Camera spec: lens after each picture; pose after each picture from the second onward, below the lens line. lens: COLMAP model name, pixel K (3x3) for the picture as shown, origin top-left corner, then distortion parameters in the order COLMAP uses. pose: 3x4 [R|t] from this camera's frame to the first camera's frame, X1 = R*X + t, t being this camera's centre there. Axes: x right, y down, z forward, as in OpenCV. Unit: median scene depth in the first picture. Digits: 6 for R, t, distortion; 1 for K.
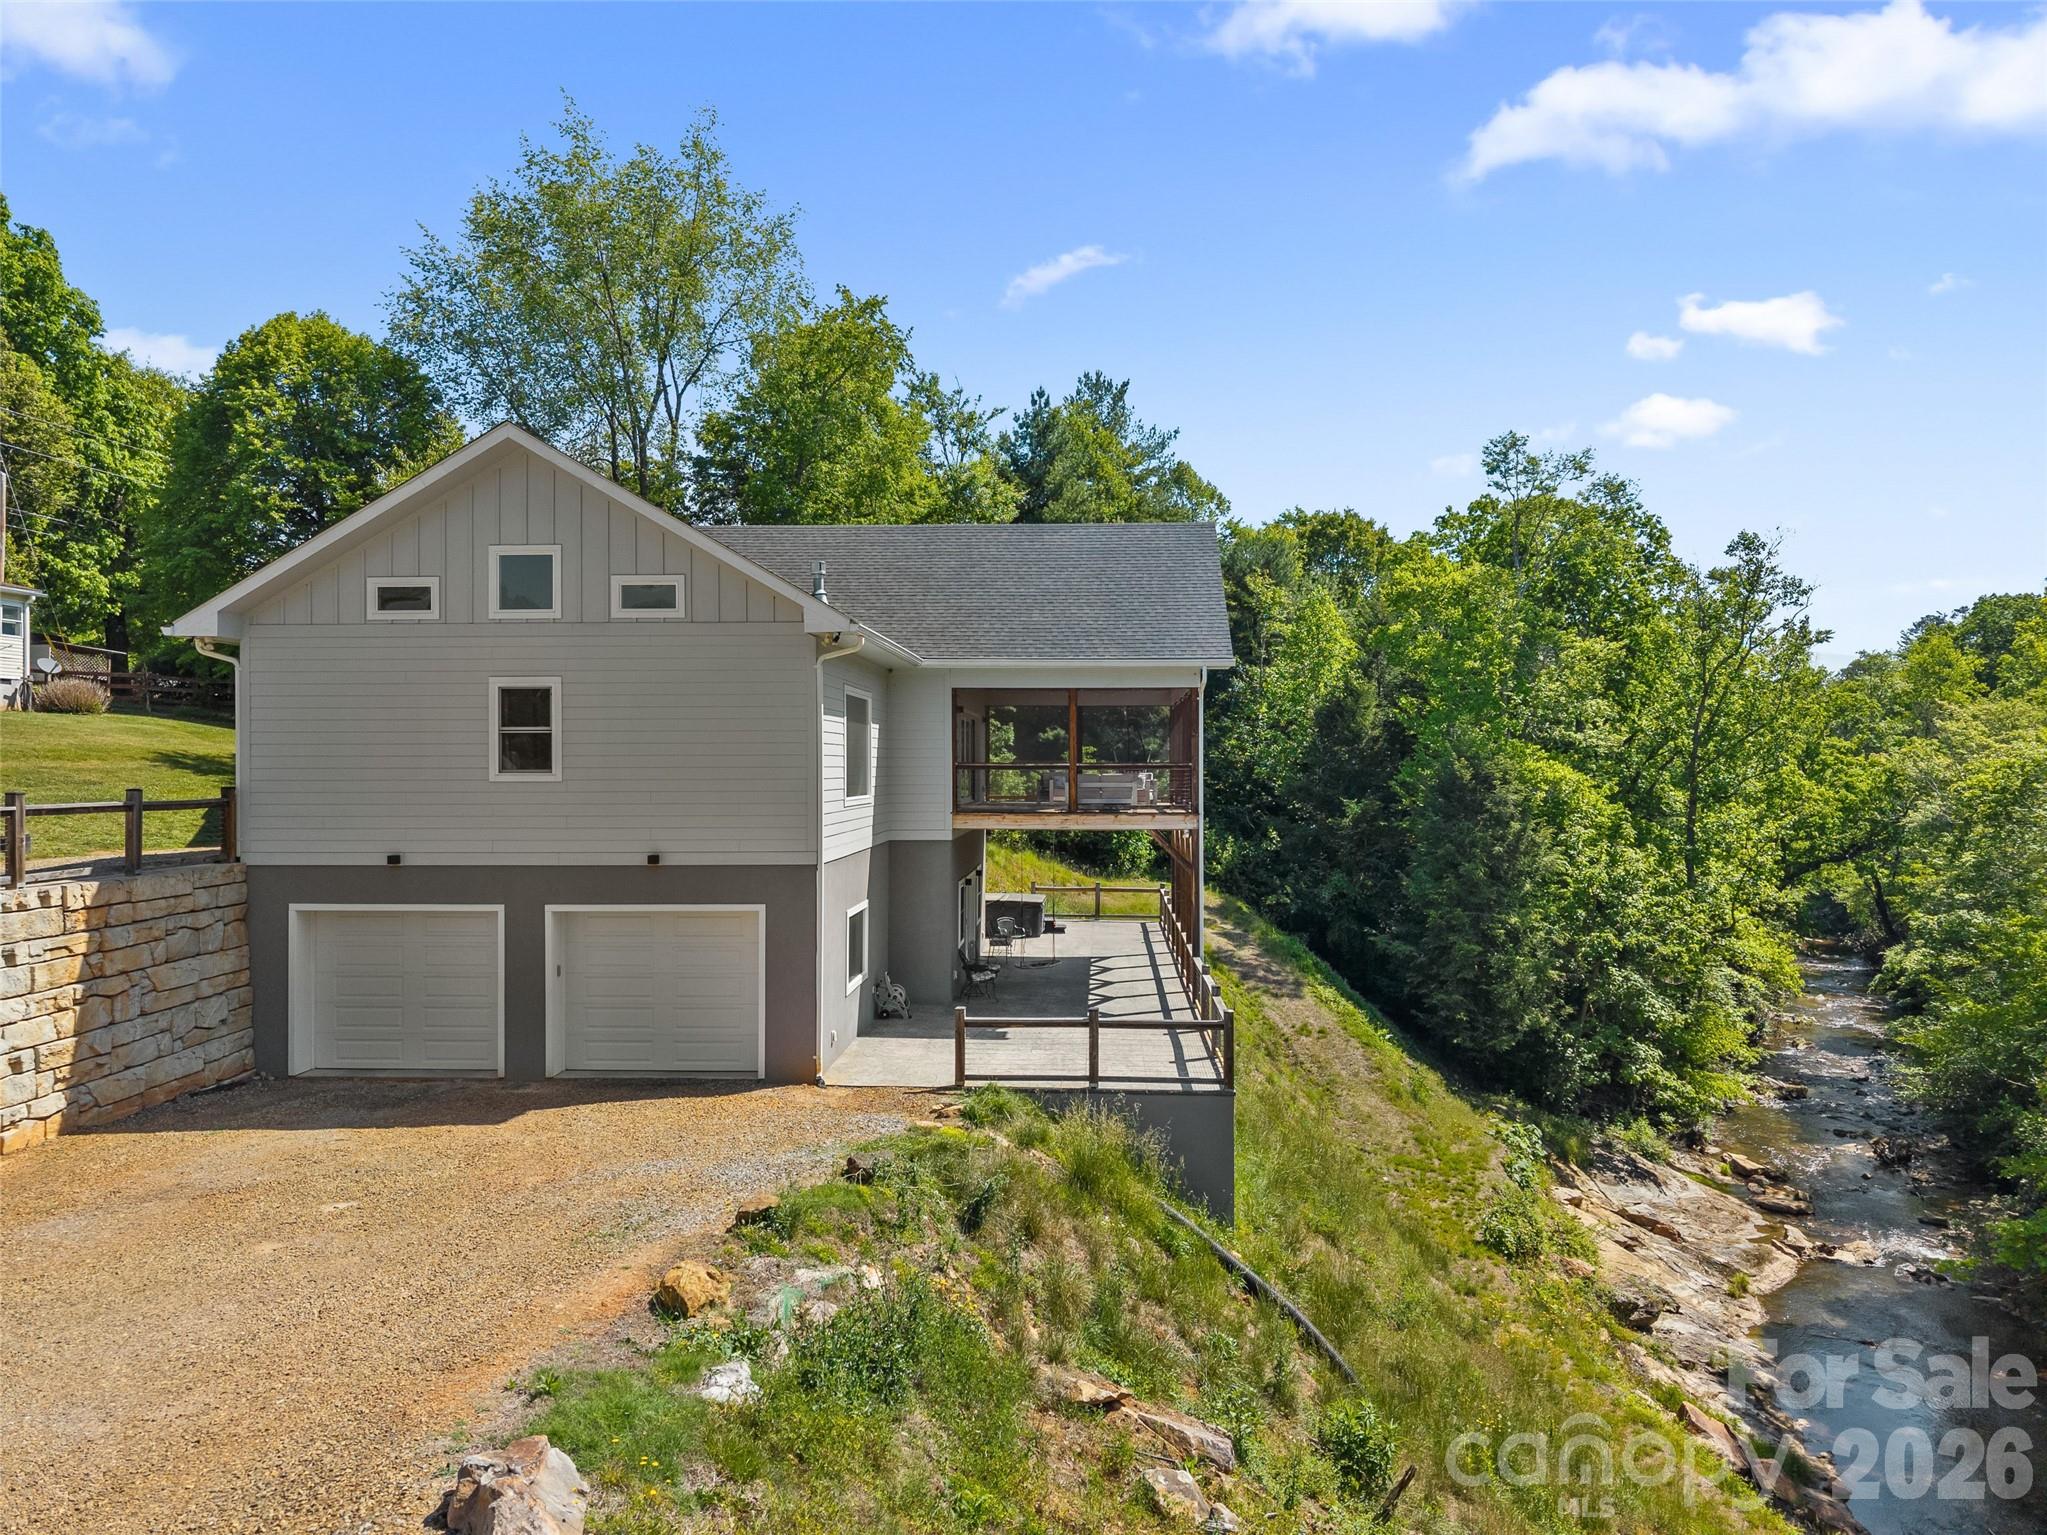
lens RADIAL K [[1388.7, 0, 1023.5], [0, 1388.7, 767.5], [0, 0, 1]] dist [0.006460, -0.003813]
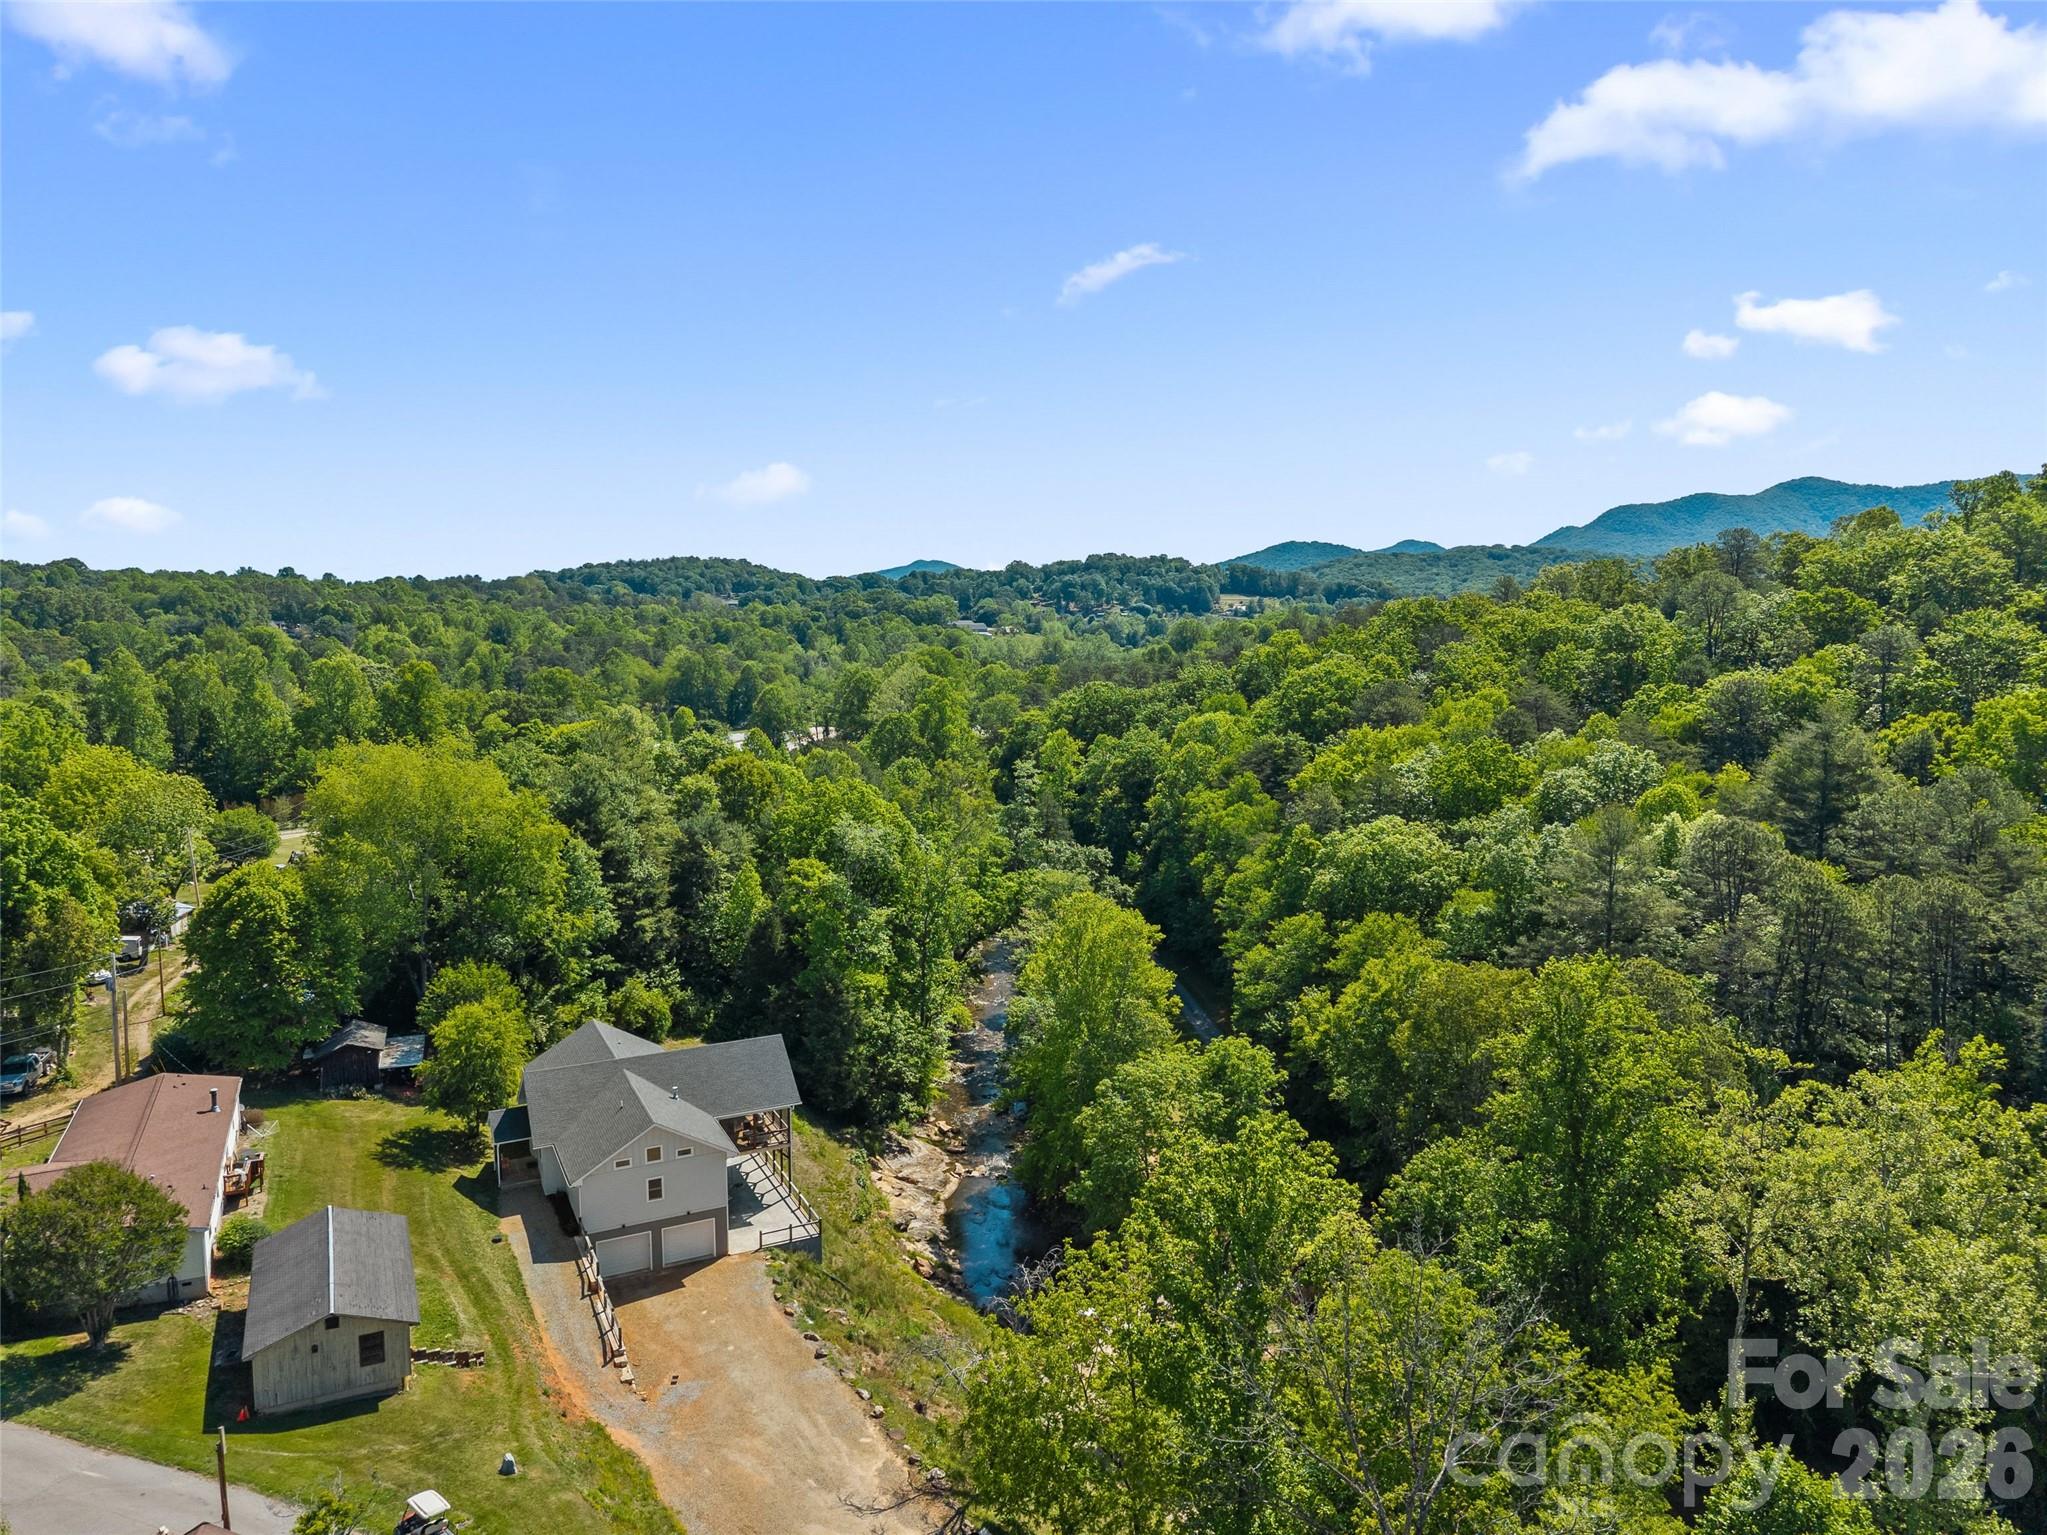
lens RADIAL K [[1377.3, 0, 1023.5], [0, 1377.3, 767.5], [0, 0, 1]] dist [0.073623, -0.134701]
pose [[0.873411, -0.058224, 0.483490, -0.502773], [-0.002615, 0.992252, 0.124217, -0.676908], [-0.486976, -0.109757, 0.866491, -1.124668]]
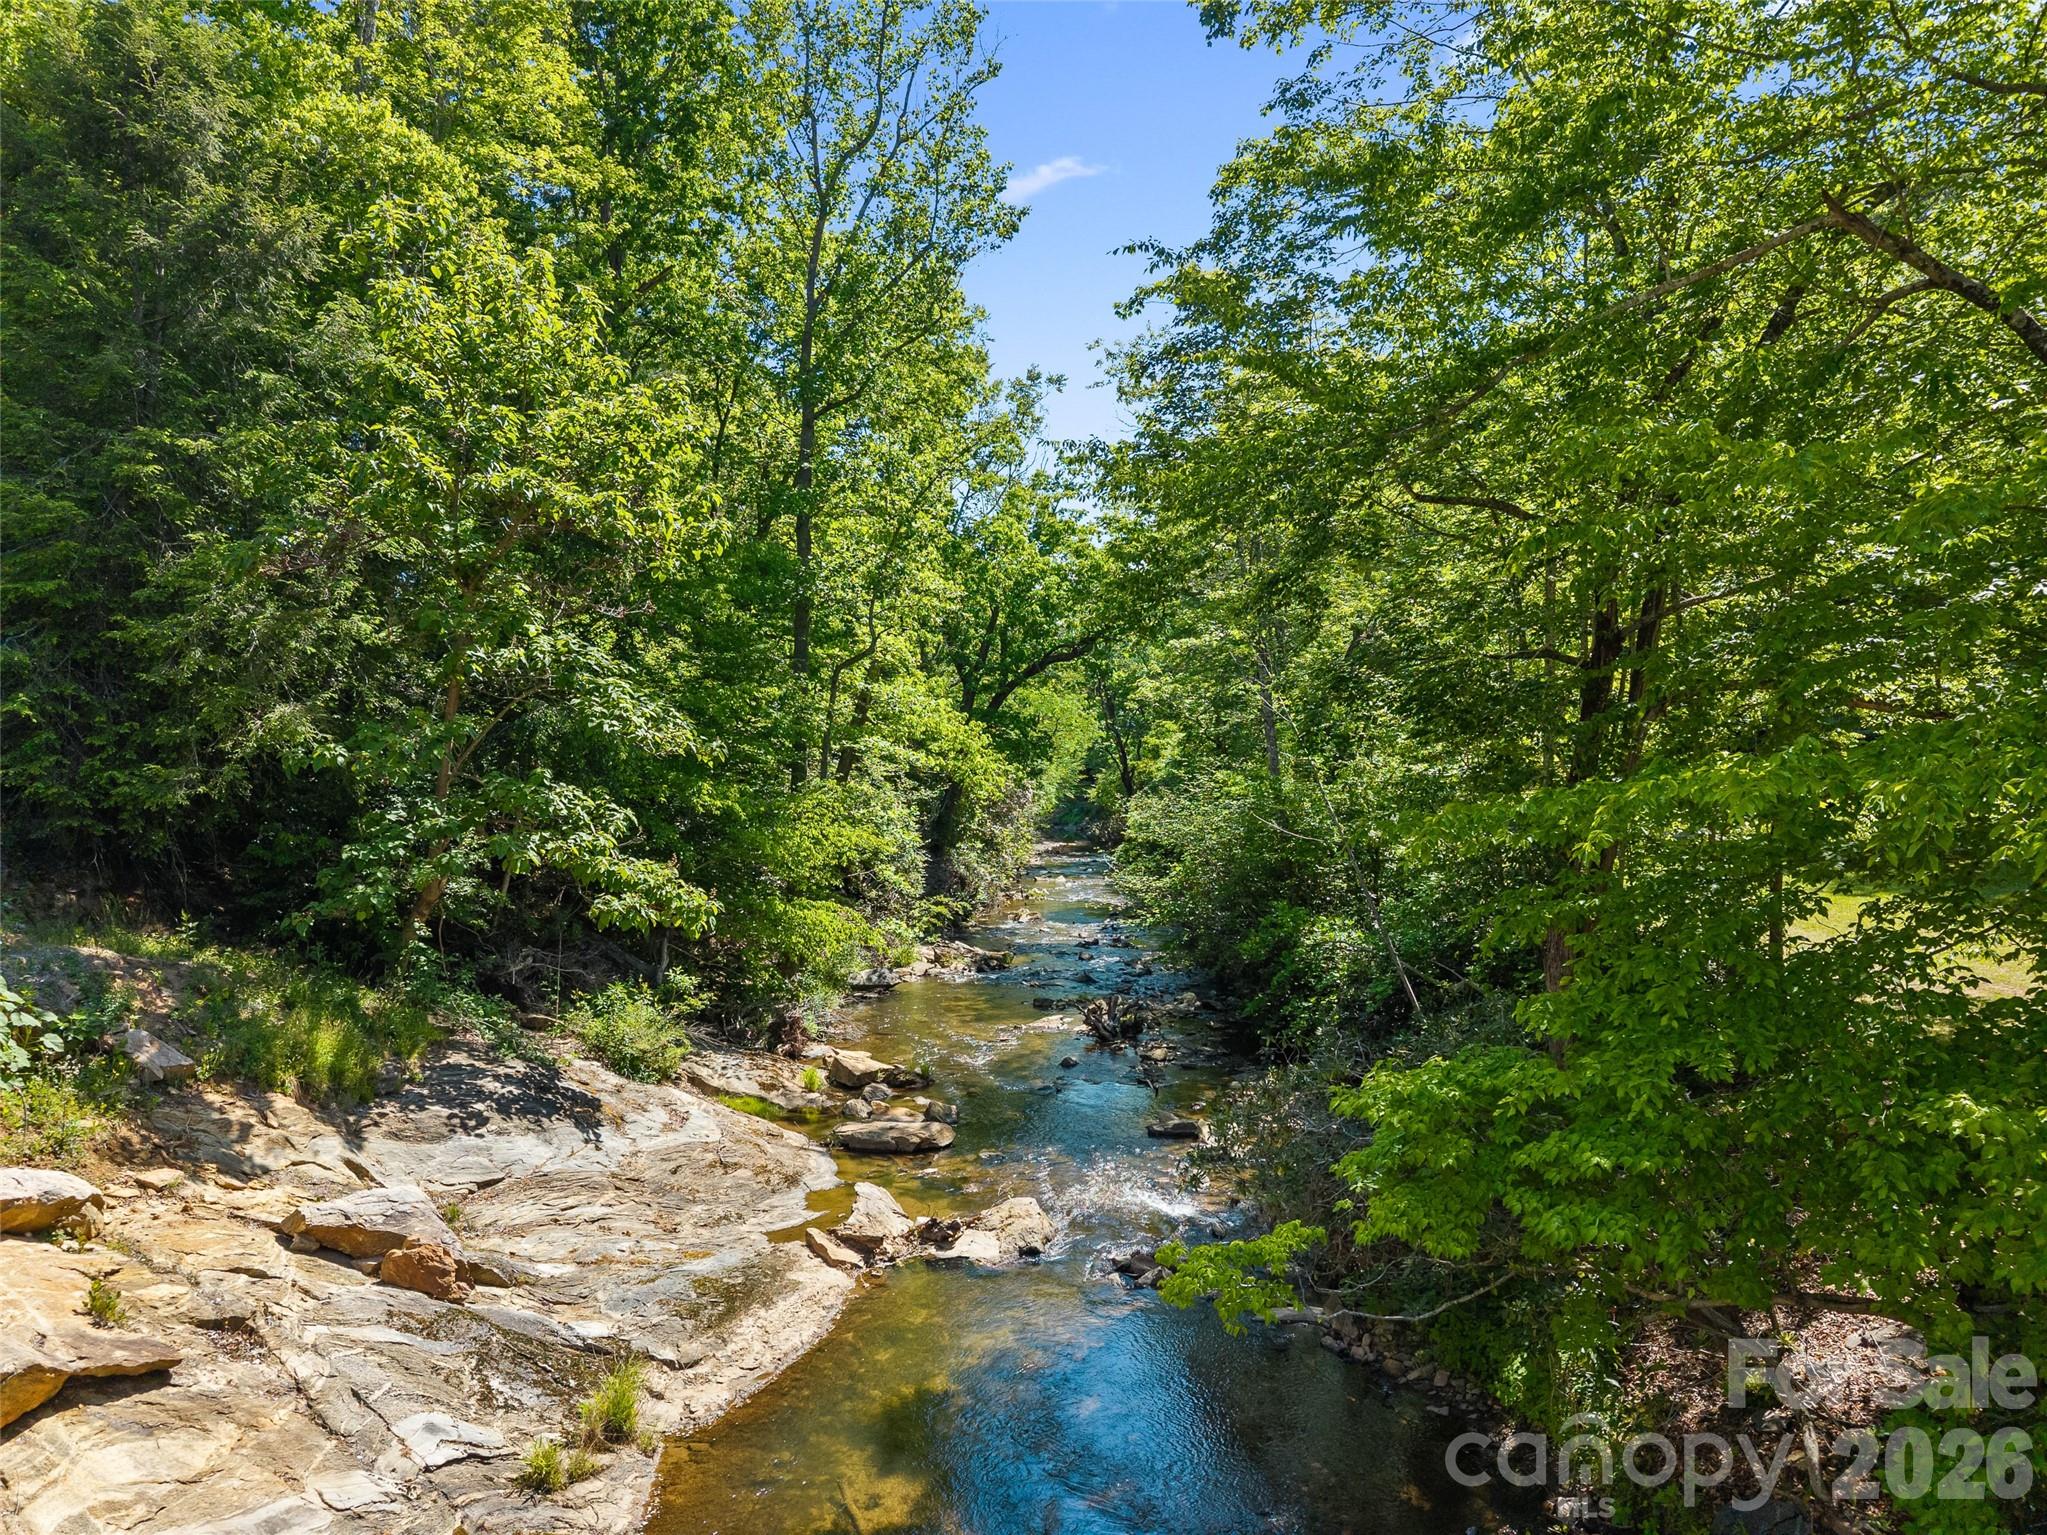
lens RADIAL K [[1388.7, 0, 1023.5], [0, 1388.7, 767.5], [0, 0, 1]] dist [0.006460, -0.003813]
pose [[0.893617, -0.007047, 0.448775, 0.403911], [0.006411, 0.999975, 0.002937, 0.204790], [-0.448784, 0.000252, 0.893640, 0.611089]]
